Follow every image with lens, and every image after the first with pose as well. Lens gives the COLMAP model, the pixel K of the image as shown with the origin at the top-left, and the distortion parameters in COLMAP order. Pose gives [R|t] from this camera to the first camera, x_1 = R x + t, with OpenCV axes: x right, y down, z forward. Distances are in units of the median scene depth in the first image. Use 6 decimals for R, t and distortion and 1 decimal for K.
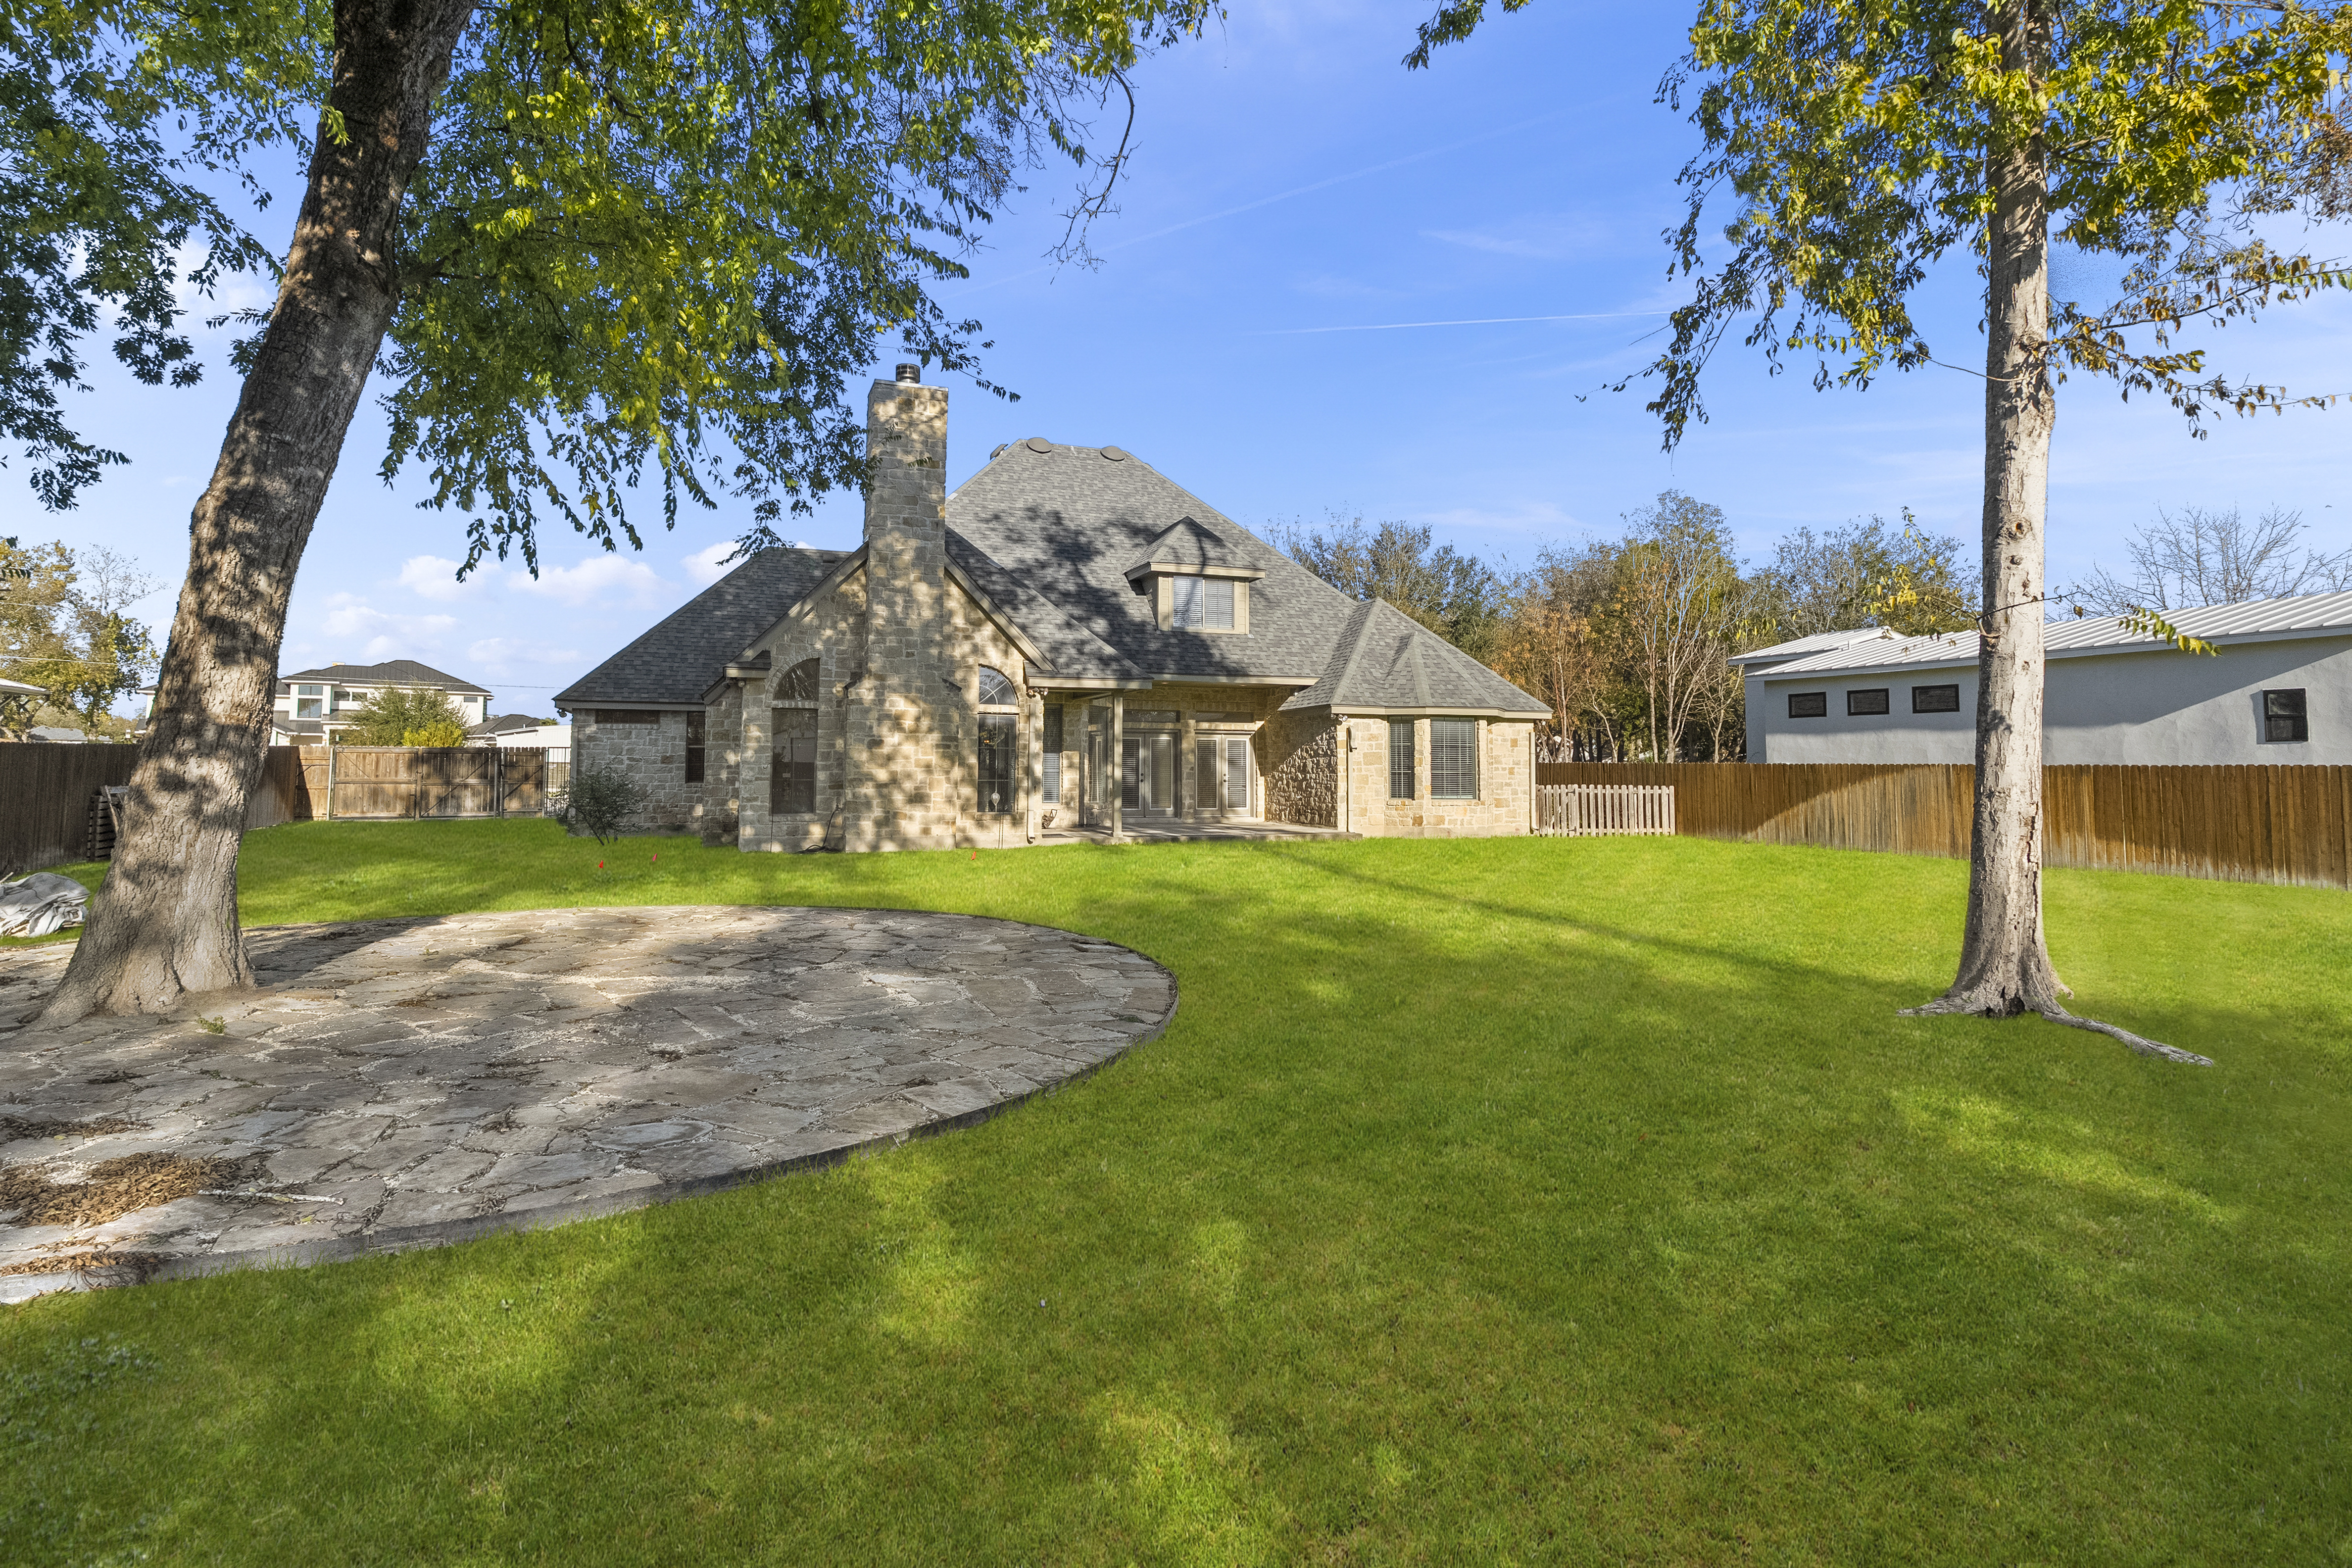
lens RADIAL K [[1224.2, 0, 1176.0], [0, 1224.2, 784.0], [0, 0, 1]] dist [-0.000499, -0.000051]
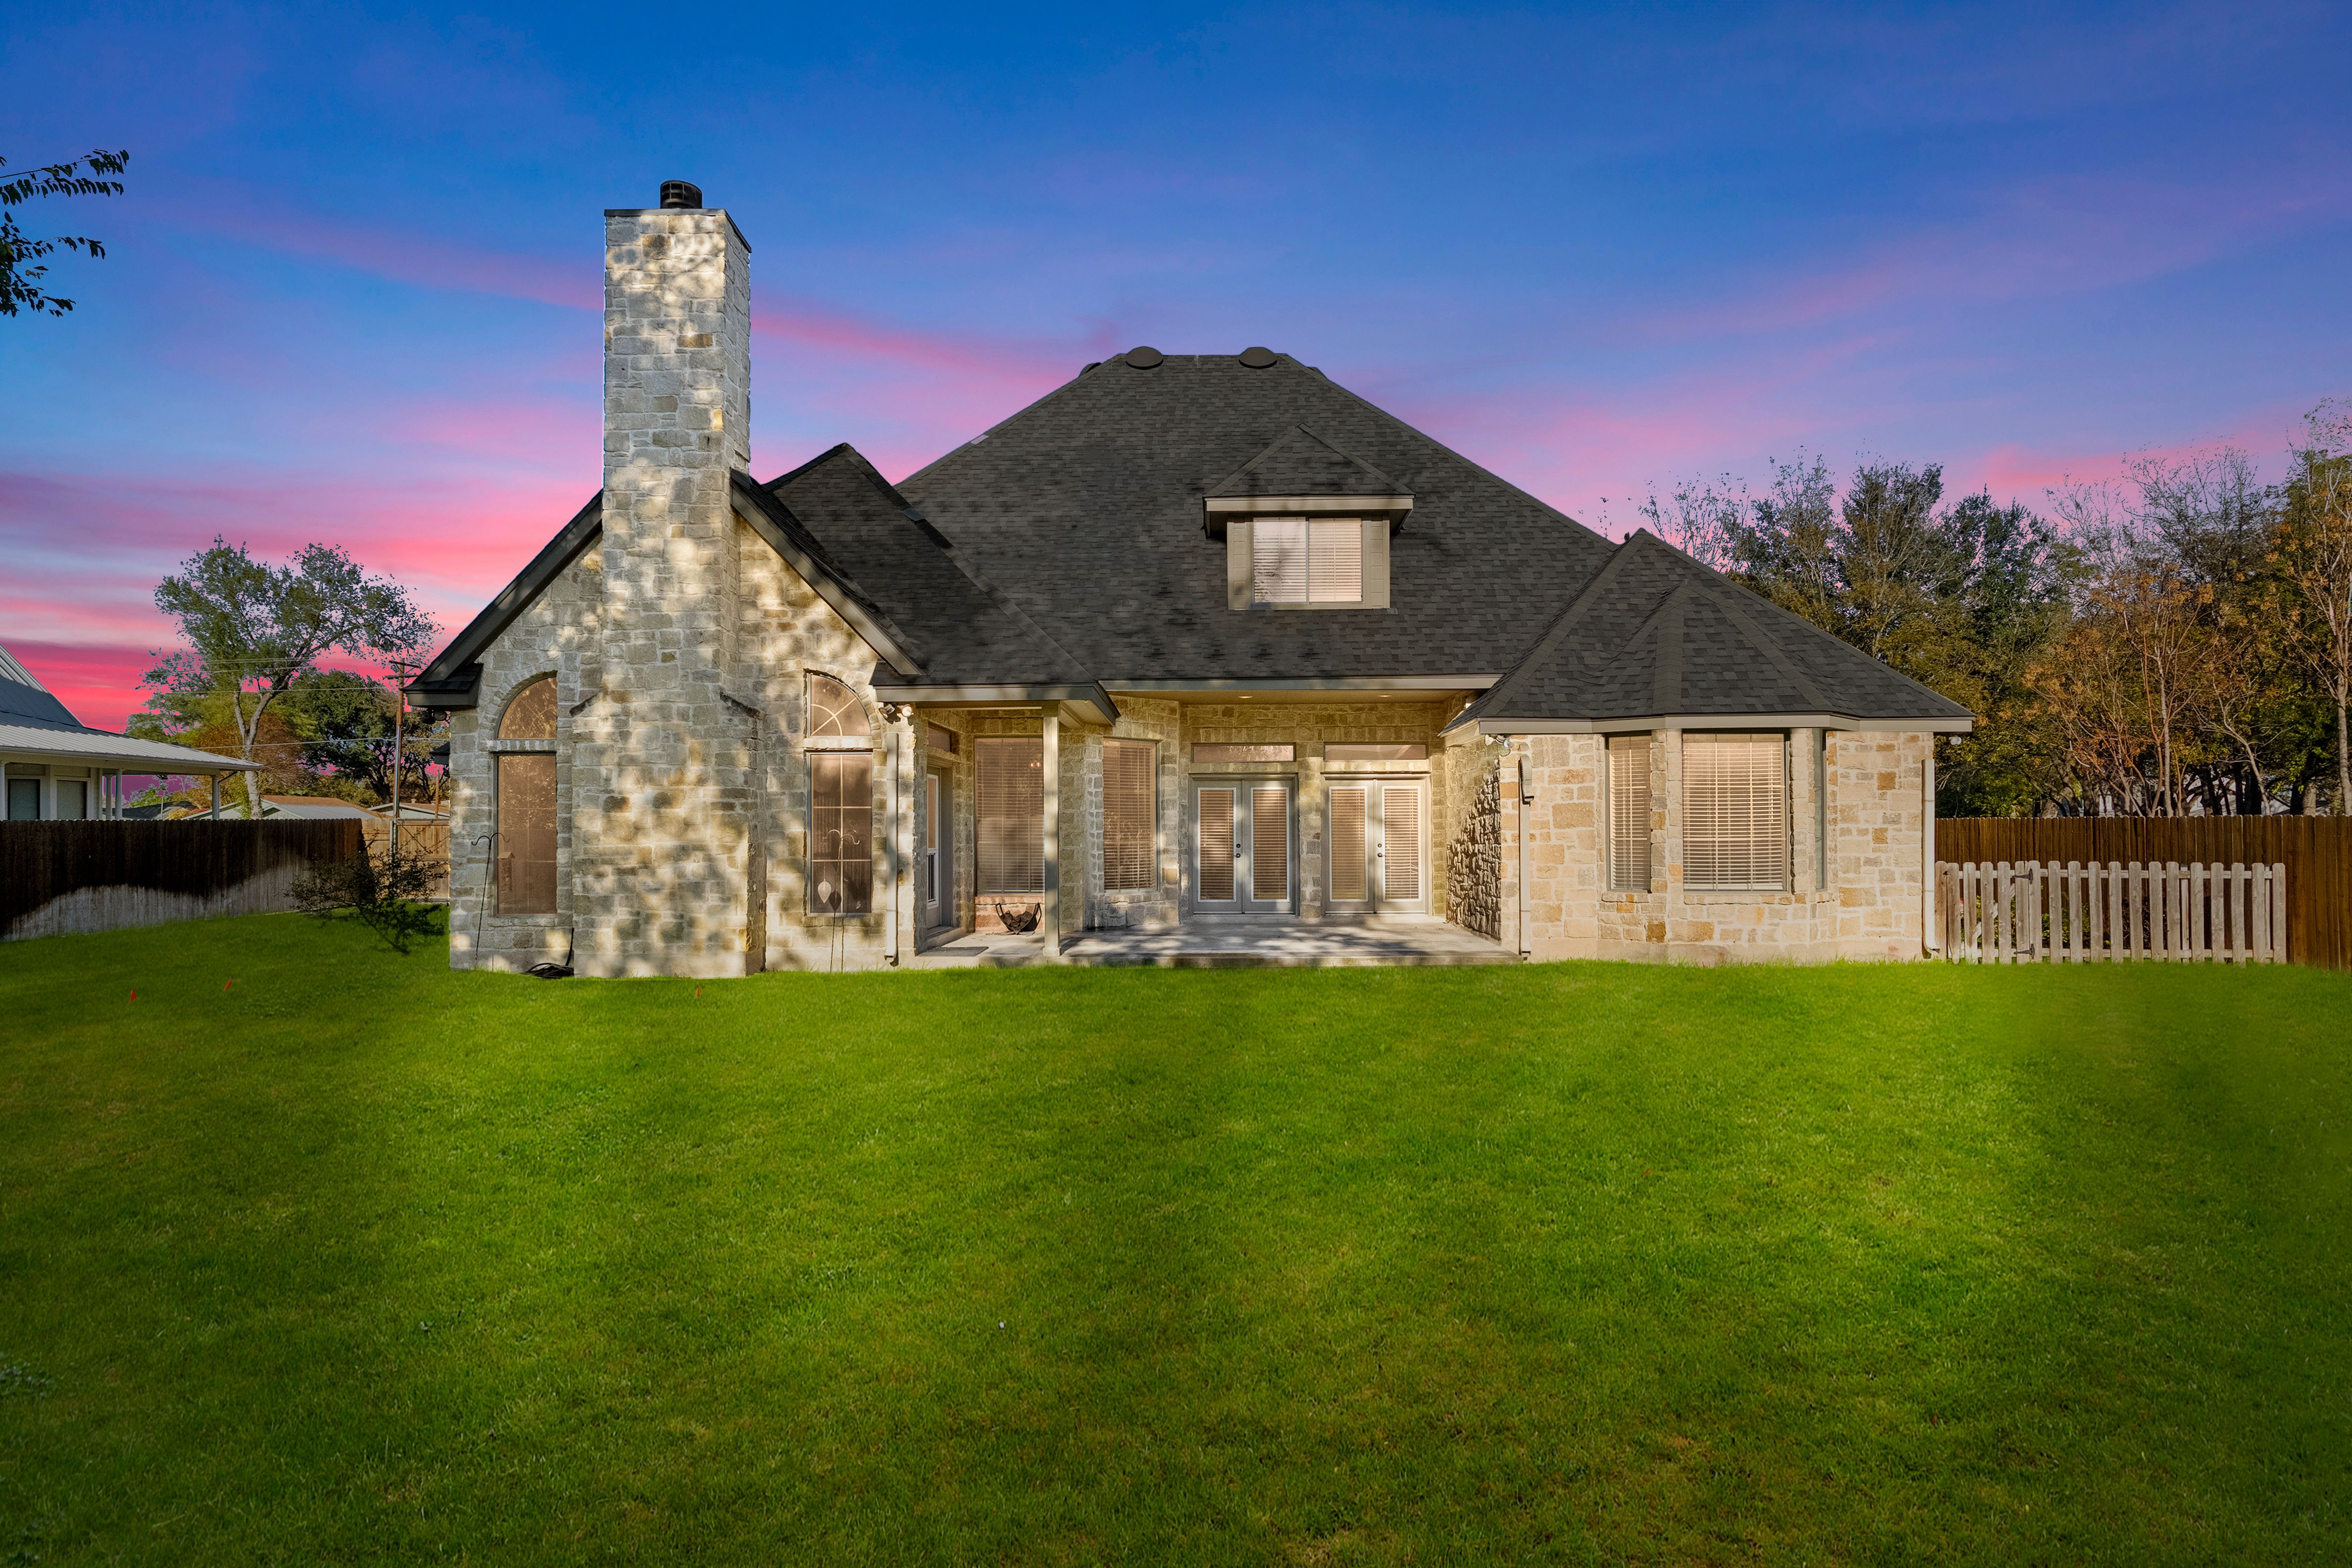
lens RADIAL K [[1313.7, 0, 1173.1], [0, 1313.7, 891.2], [0, 0, 1]] dist [-0.001587, 0.000210]
pose [[0.925970, 0.006569, -0.377541, 0.254692], [0.005995, 0.999467, 0.032094, -0.008221], [0.377550, -0.031981, 0.925437, 0.458964]]
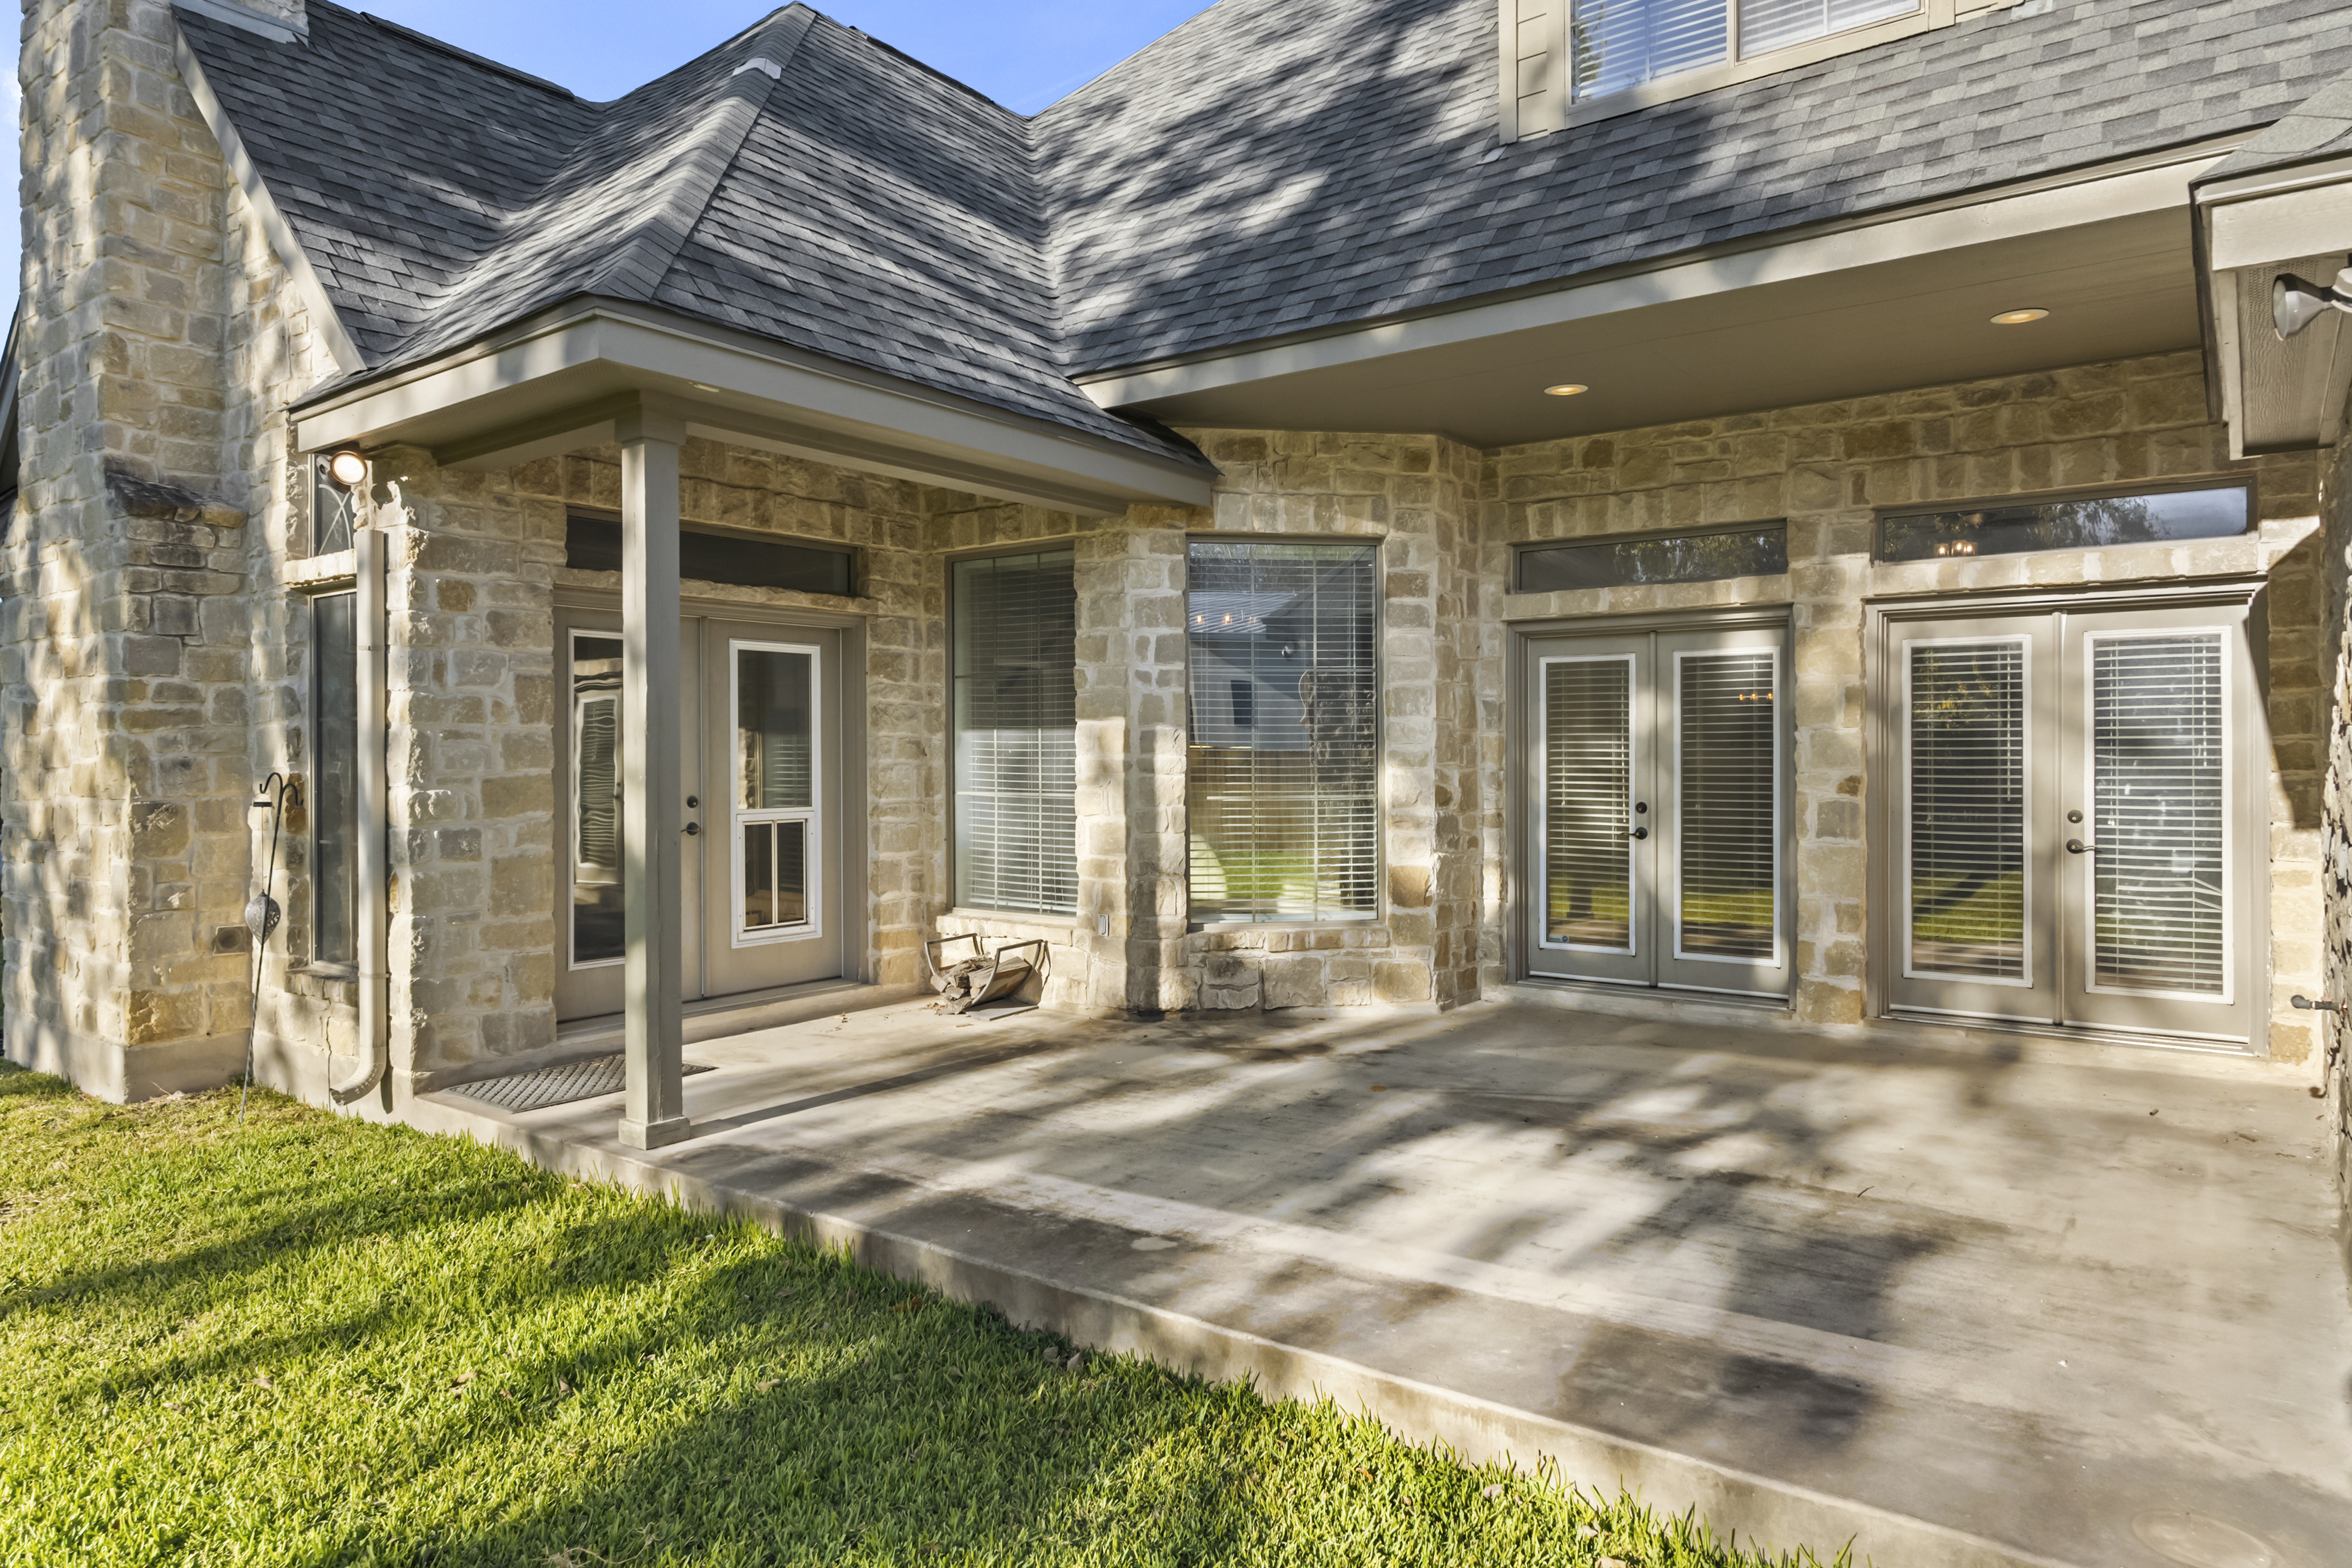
lens RADIAL K [[1414.1, 0, 1247.1], [0, 1414.1, 790.1], [0, 0, 1]] dist [0.000087, -0.000272]
pose [[0.551421, 0.002686, -0.834223, 0.208116], [-0.001669, 0.999996, 0.002117, -0.014640], [0.834225, 0.000226, 0.551424, 0.998766]]
